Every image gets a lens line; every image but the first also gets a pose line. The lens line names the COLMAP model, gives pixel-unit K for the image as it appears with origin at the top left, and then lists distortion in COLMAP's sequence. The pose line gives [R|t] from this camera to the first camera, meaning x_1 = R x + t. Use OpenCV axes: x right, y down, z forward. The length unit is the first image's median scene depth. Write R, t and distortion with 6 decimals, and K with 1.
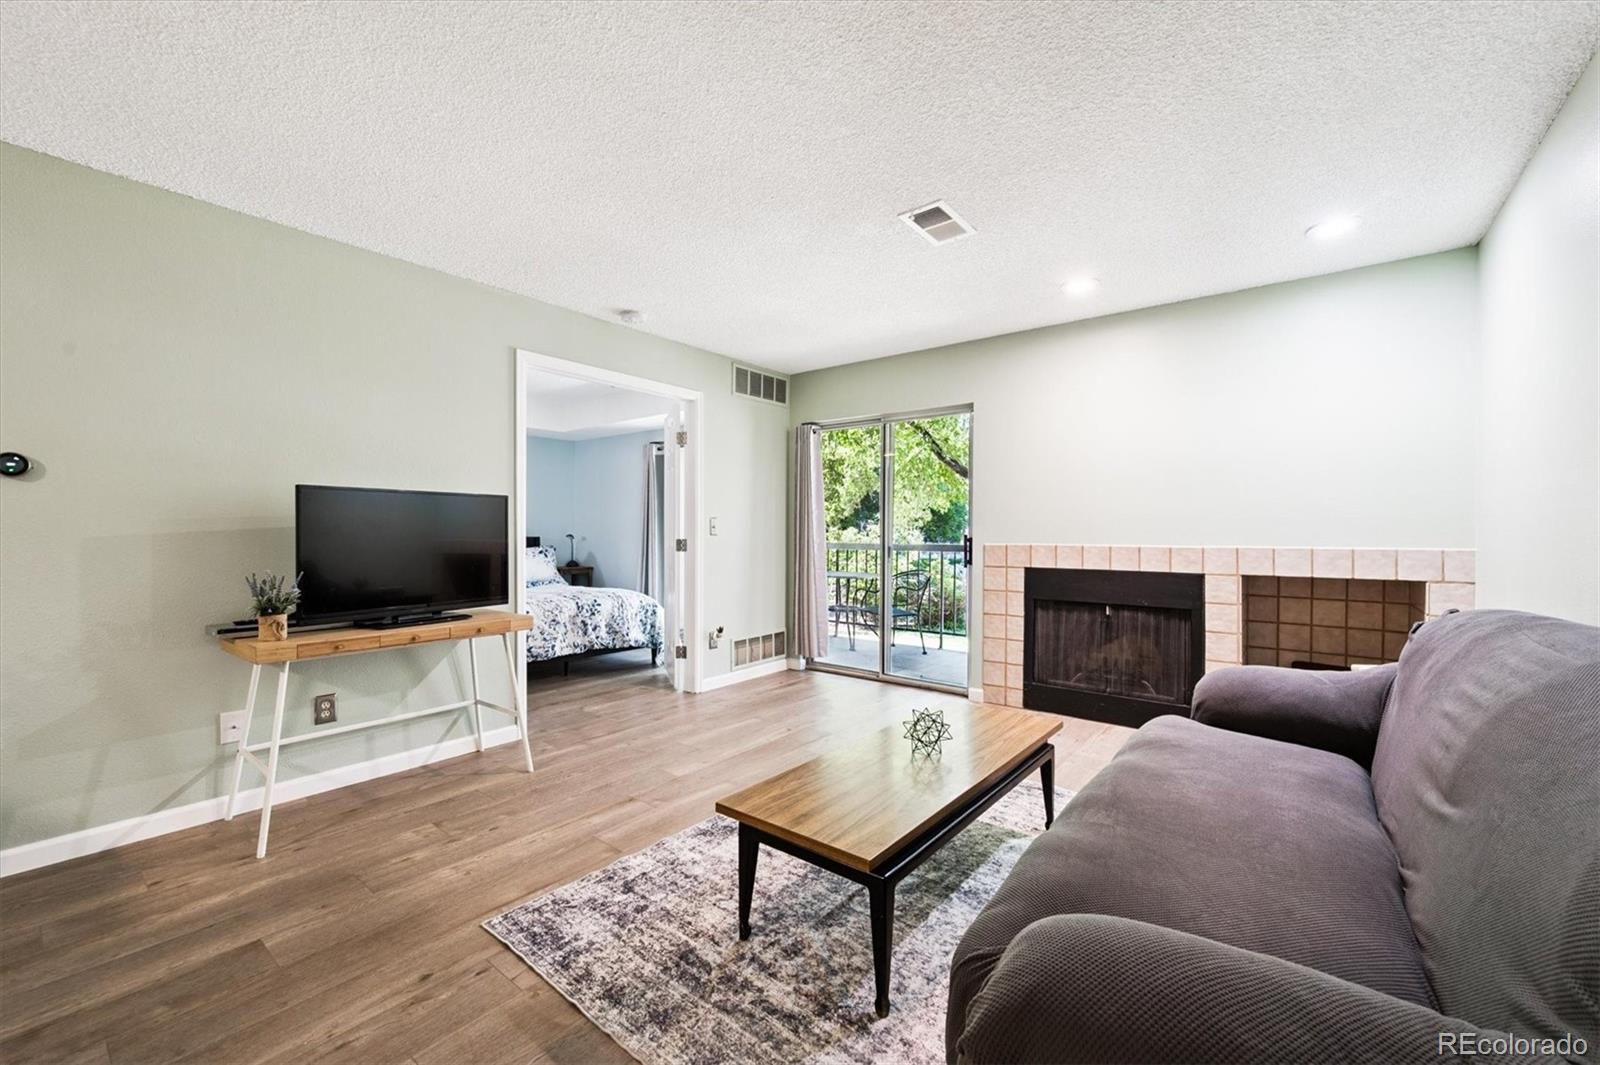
lens RADIAL K [[645.9, 0, 800.3], [0, 645.9, 533.9], [0, 0, 1]] dist [0.000904, 0.000215]
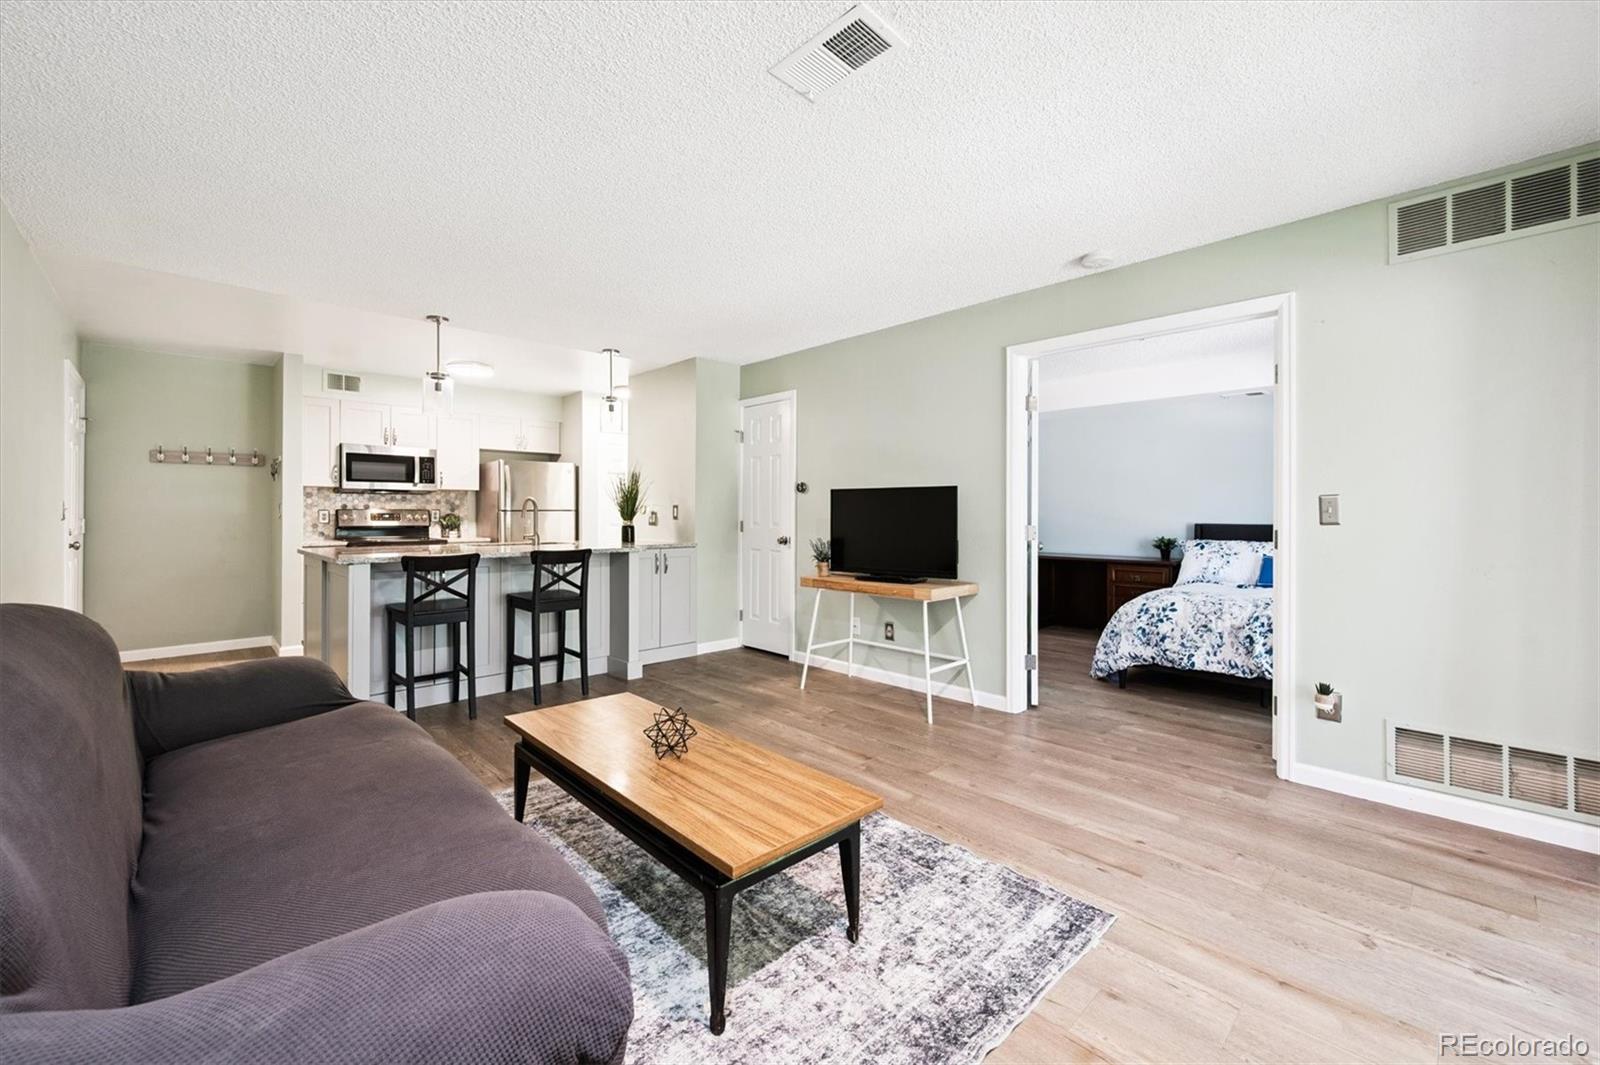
lens RADIAL K [[645.9, 0, 800.1], [0, 645.9, 512.1], [0, 0, 1]] dist [0.000904, 0.000215]
pose [[-0.132190, -0.004271, -0.991215, 0.765174], [-0.006935, 0.999970, -0.003384, -0.006314], [0.991200, 0.006426, -0.132215, 0.917397]]
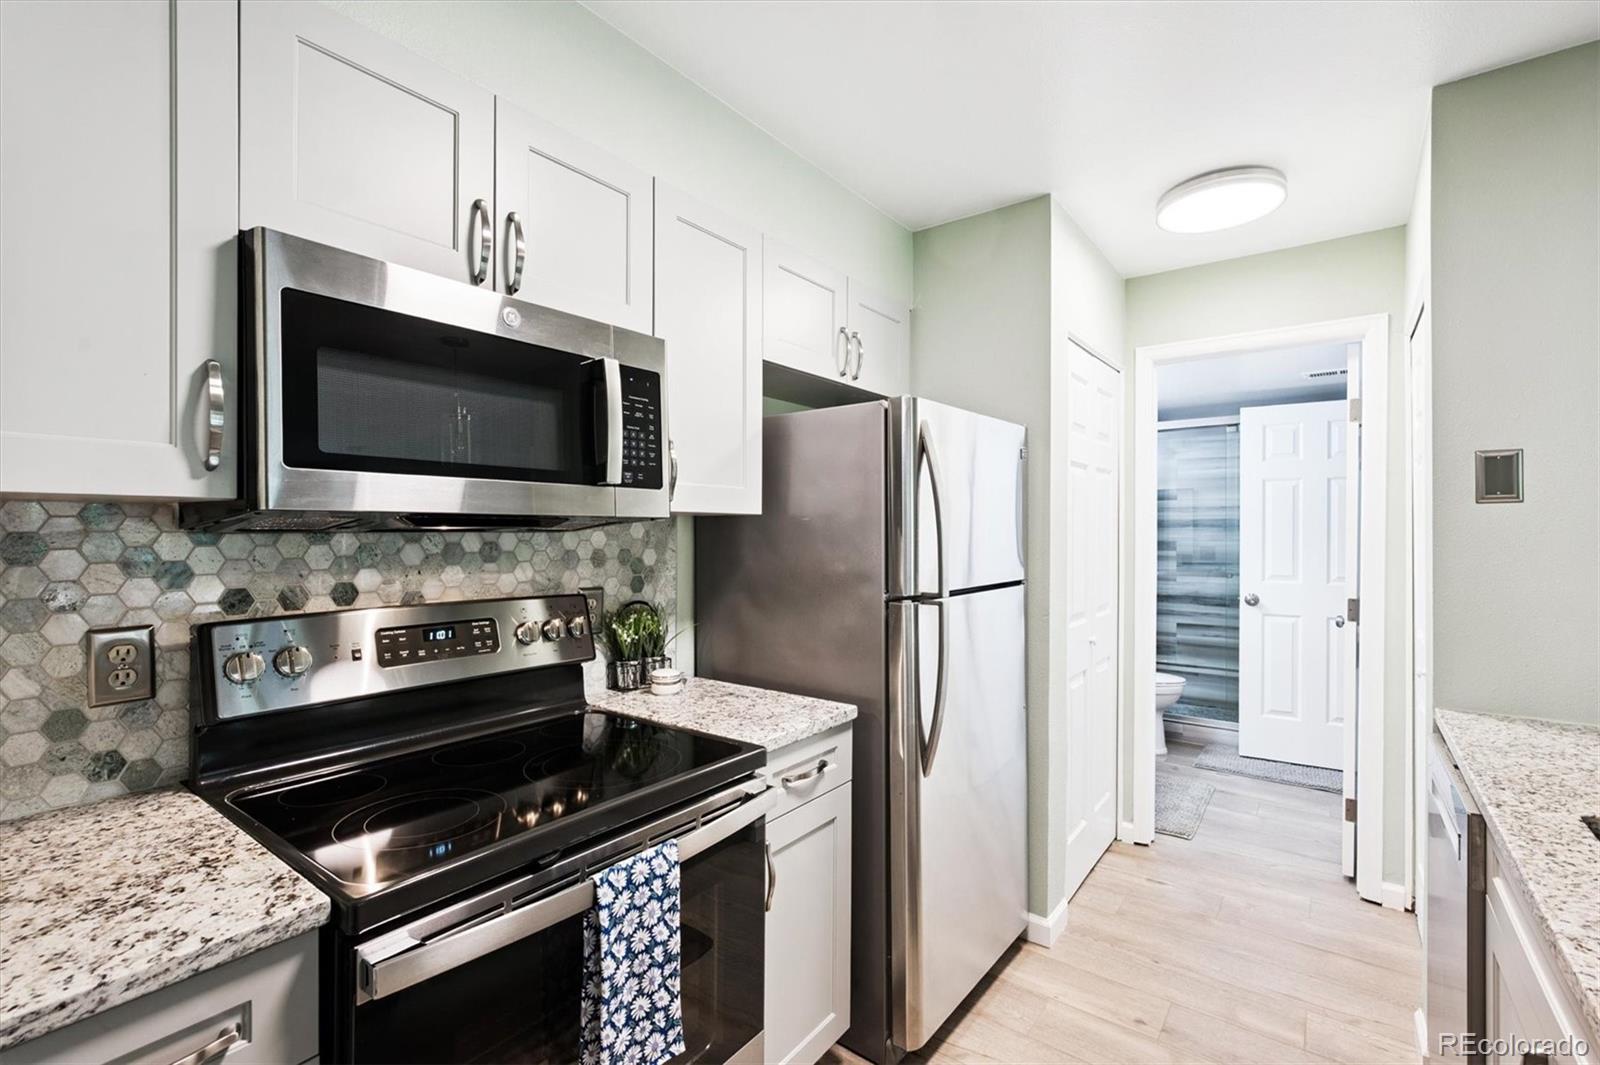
lens RADIAL K [[712.1, 0, 805.0], [0, 712.1, 531.7], [0, 0, 1]] dist [0.000112, 0.000149]
pose [[0.024834, 0.001449, -0.999691, -0.569552], [-0.007926, 0.999968, 0.001252, -0.064748], [0.999660, 0.007892, 0.024845, -0.390963]]
